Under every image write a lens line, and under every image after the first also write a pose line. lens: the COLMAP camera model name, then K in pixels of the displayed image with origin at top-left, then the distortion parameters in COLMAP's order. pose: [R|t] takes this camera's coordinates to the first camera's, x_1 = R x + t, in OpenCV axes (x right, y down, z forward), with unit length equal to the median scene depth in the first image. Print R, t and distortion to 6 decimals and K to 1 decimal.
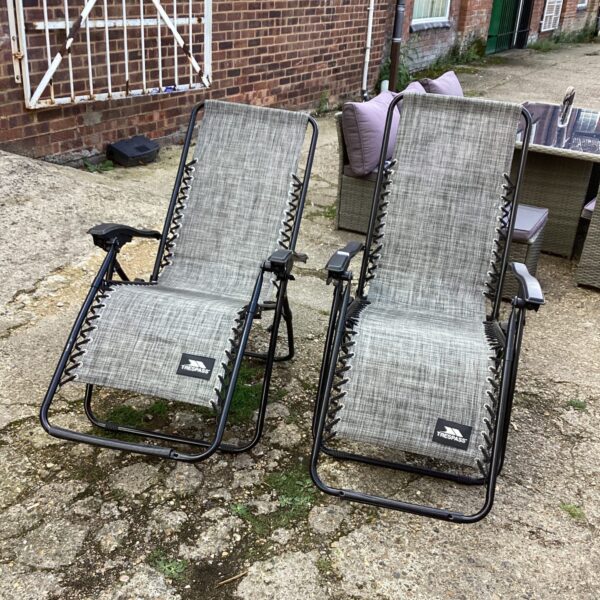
lens RADIAL K [[757.2, 0, 300.0], [0, 757.2, 300.0], [0, 0, 1]] dist [-0.001113, -0.014229]
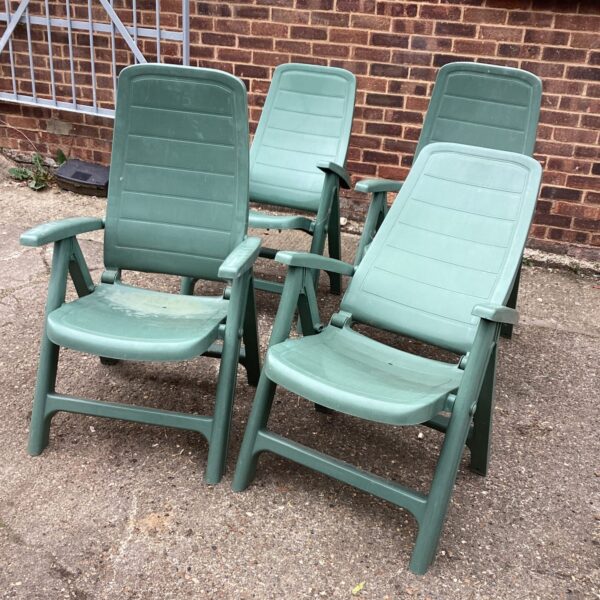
lens RADIAL K [[718.0, 0, 300.0], [0, 718.0, 300.0], [0, 0, 1]] dist [0.113351, -0.261885]
pose [[0.241280, 0.380195, -0.892881, 0.648597], [-0.441711, 0.862258, 0.247794, -0.406116], [0.864104, 0.334608, 0.375982, 0.997456]]
